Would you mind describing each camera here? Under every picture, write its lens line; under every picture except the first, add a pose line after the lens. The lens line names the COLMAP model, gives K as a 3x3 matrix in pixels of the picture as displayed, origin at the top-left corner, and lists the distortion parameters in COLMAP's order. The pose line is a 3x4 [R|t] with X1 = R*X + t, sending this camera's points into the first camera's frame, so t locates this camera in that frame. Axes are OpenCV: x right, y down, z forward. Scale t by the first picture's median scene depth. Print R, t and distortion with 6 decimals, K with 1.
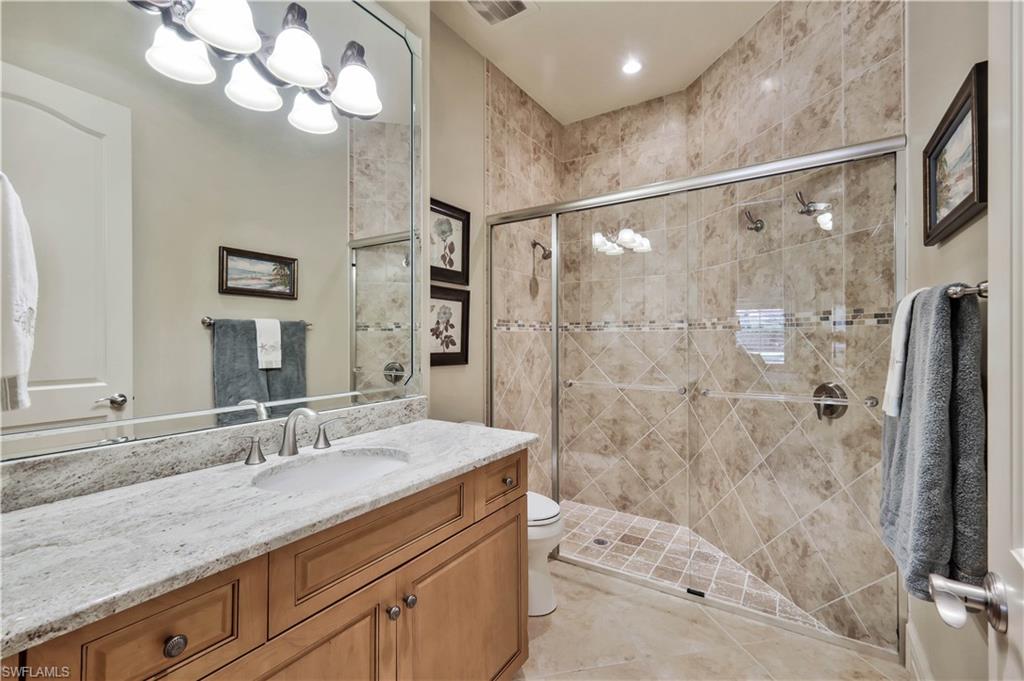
lens RADIAL K [[446.2, 0, 516.1], [0, 446.2, 337.5], [0, 0, 1]] dist [0.000160, 0.000881]
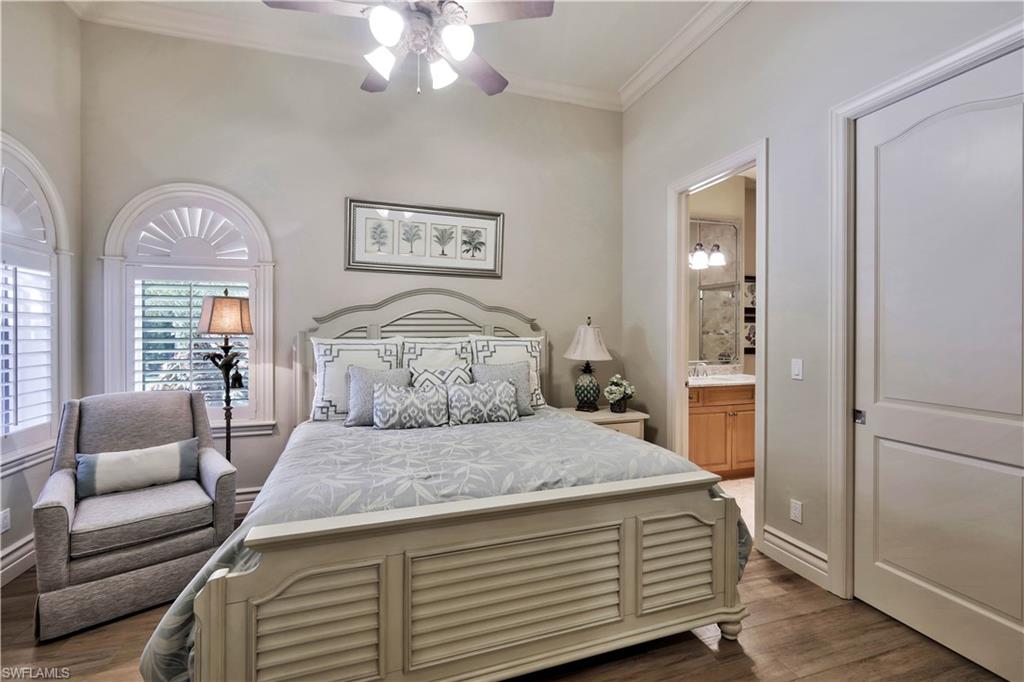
lens RADIAL K [[446.2, 0, 522.7], [0, 446.2, 335.1], [0, 0, 1]] dist [0.000160, 0.000881]
pose [[0.782814, 0.004453, -0.622239, 0.301101], [0.001098, 0.999963, 0.008537, -0.044583], [0.622254, -0.007366, 0.782780, -1.321041]]
